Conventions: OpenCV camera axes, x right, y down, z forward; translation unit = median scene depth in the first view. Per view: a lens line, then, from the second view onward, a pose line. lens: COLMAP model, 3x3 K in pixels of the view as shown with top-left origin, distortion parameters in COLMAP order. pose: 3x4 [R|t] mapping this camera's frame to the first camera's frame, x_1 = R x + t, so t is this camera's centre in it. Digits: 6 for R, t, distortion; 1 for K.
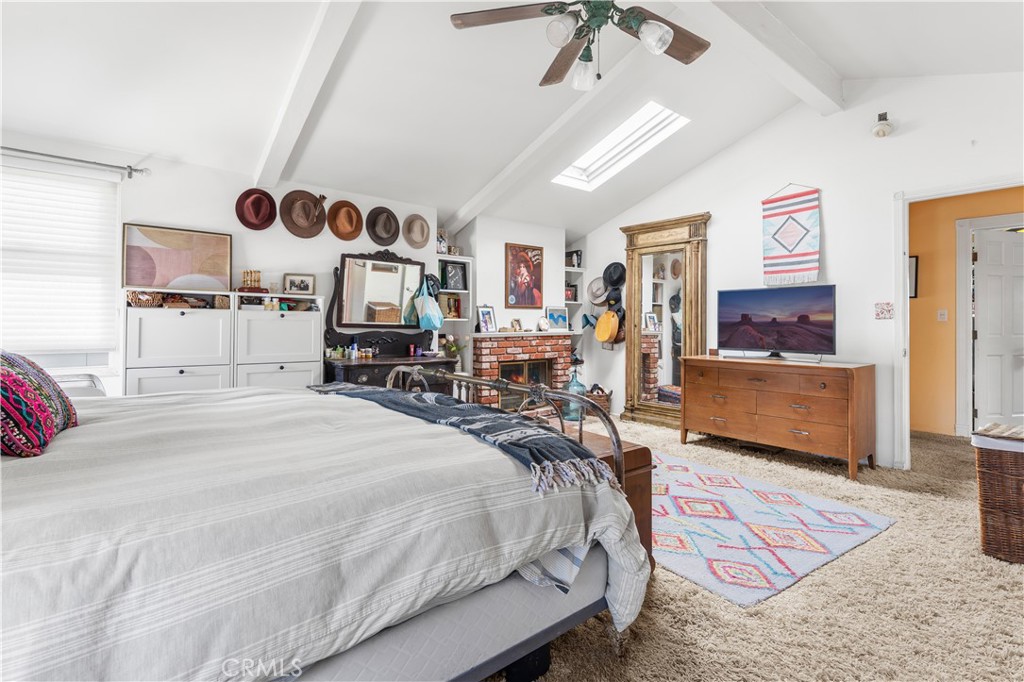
lens RADIAL K [[476.0, 0, 506.2], [0, 476.0, 314.2], [0, 0, 1]] dist [0.000258, -0.000261]
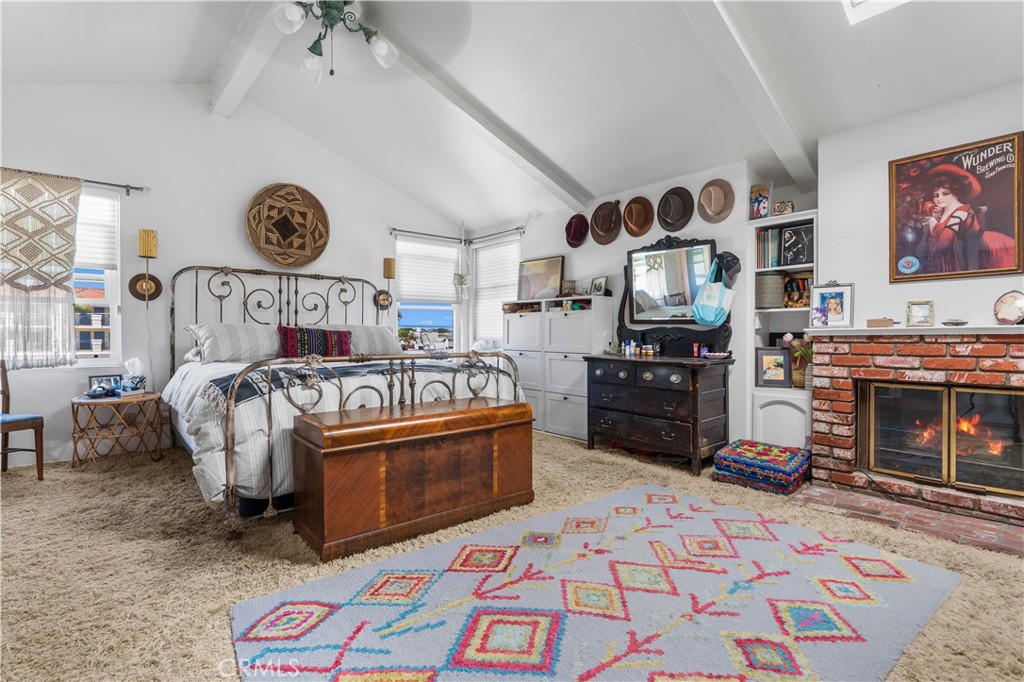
lens RADIAL K [[483.5, 0, 512.5], [0, 483.5, 336.2], [0, 0, 1]] dist [-0.000584, -0.000566]
pose [[0.046234, -0.003768, -0.998924, 0.657111], [0.018117, 0.999832, -0.002933, 0.051755], [0.998766, -0.017962, 0.046295, 0.683425]]
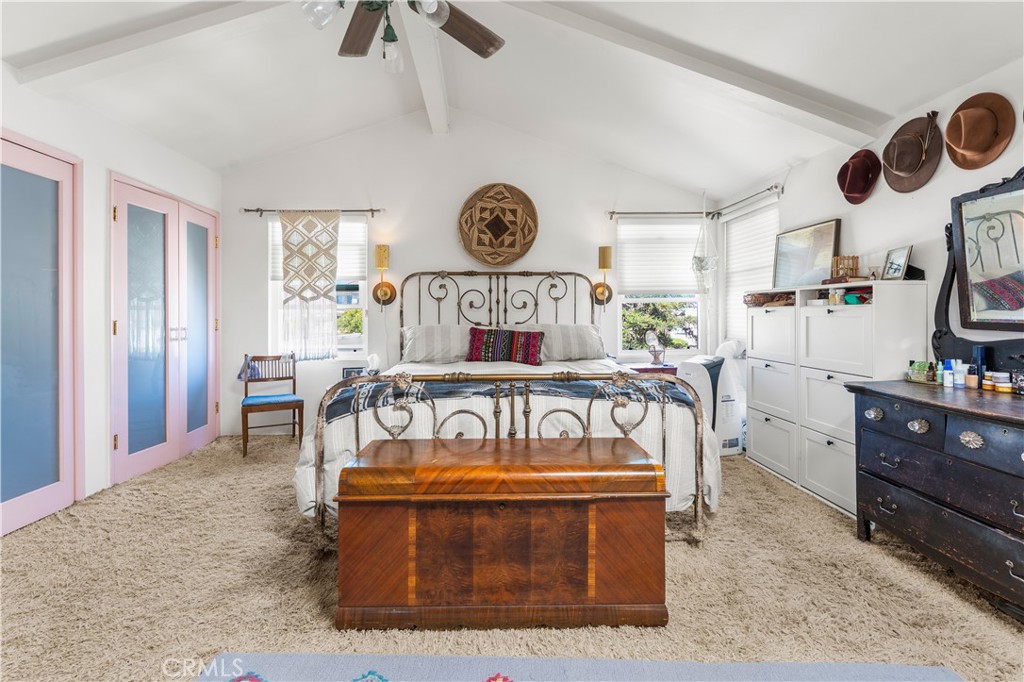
lens RADIAL K [[476.0, 0, 506.2], [0, 476.0, 314.2], [0, 0, 1]] dist [0.000258, -0.000261]
pose [[-0.587405, -0.008477, -0.809249, 0.407433], [0.012742, 0.999724, -0.019721, 0.014082], [0.809193, -0.021895, -0.587135, 0.876690]]
